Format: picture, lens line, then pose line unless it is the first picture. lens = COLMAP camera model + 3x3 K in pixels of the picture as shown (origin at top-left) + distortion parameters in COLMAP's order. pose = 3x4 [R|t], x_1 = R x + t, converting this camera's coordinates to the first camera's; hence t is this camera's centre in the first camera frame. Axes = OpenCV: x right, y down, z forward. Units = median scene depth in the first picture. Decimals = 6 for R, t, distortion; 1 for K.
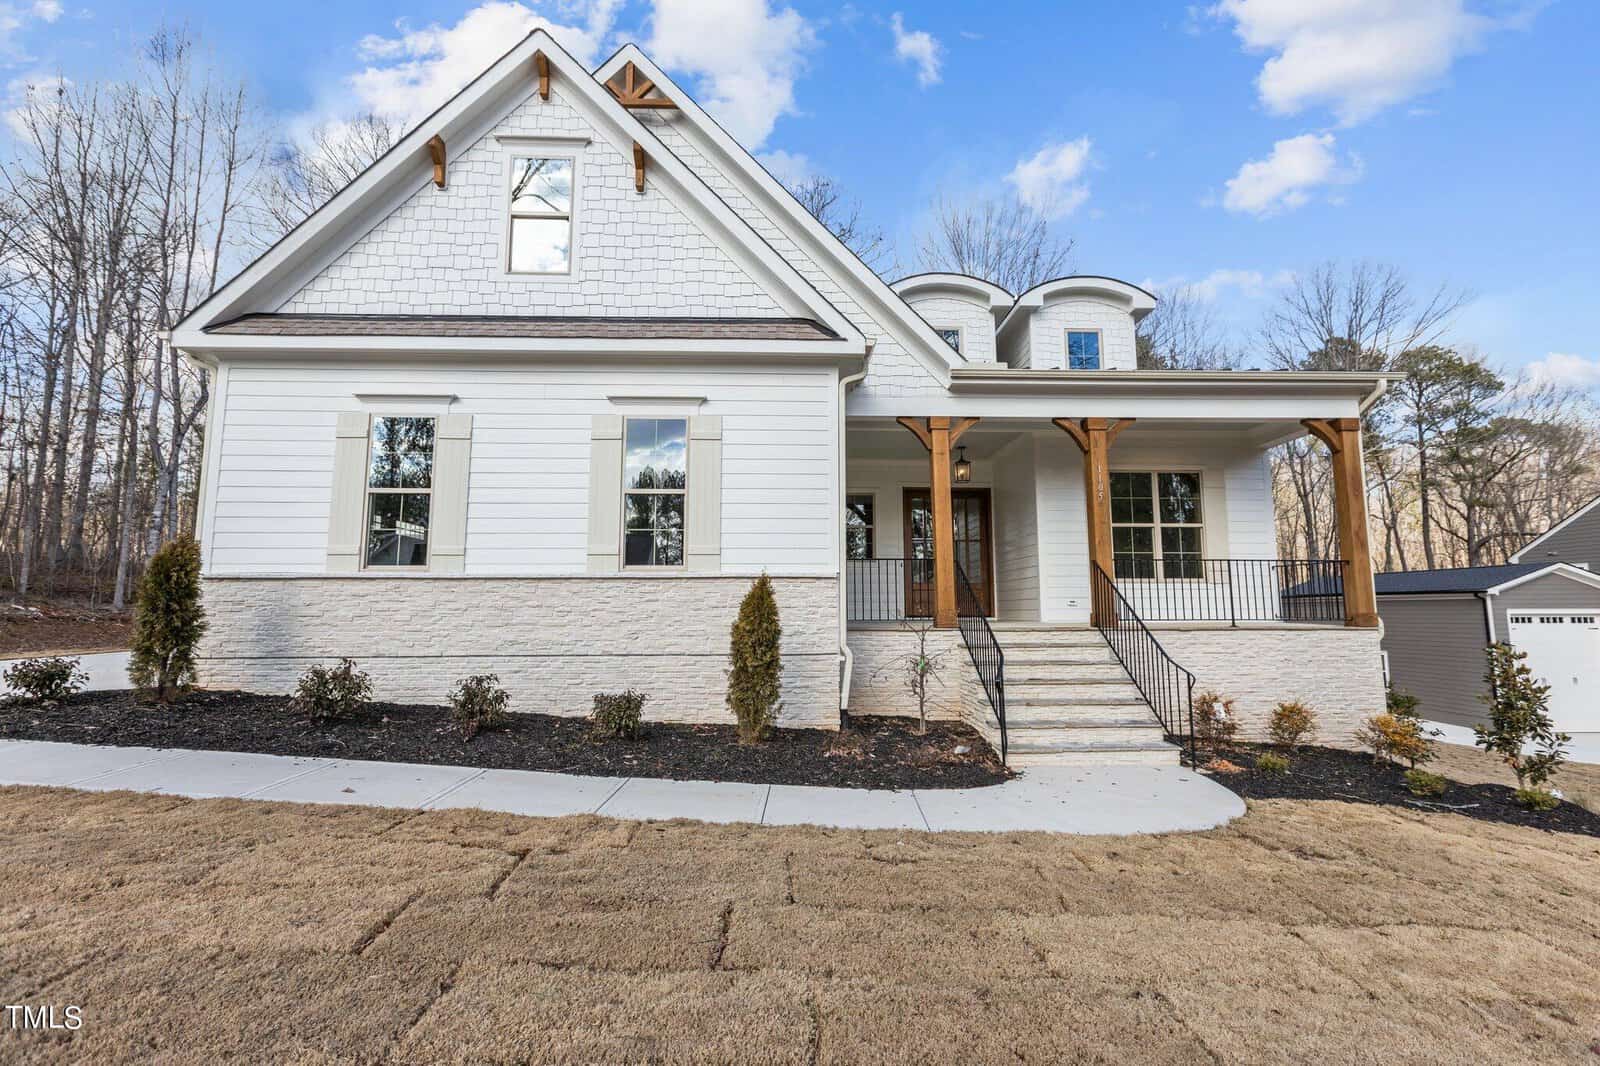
lens RADIAL K [[710.7, 0, 805.5], [0, 710.7, 530.9], [0, 0, 1]] dist [0.001715, 0.000282]
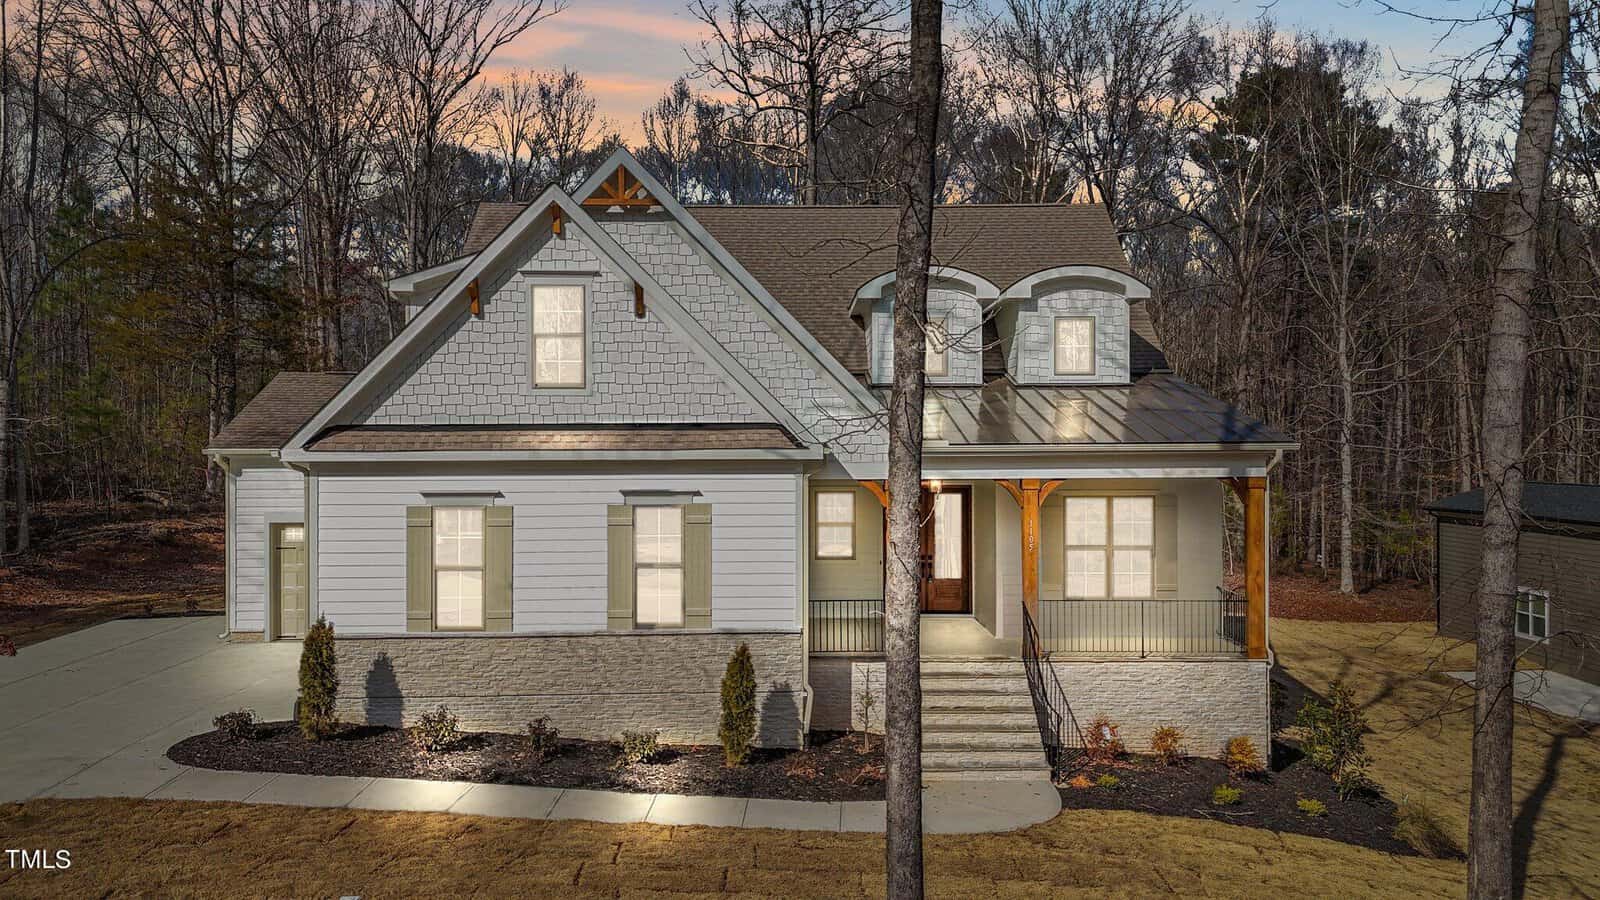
lens RADIAL K [[1153.7, 0, 800.0], [0, 1153.7, 450.0], [0, 0, 1]] dist [0.045695, -0.001434]
pose [[0.999876, -0.000861, -0.015718, 0.082178], [0.002598, 0.993838, 0.110813, -0.536340], [0.015526, -0.110840, 0.993717, -1.123706]]
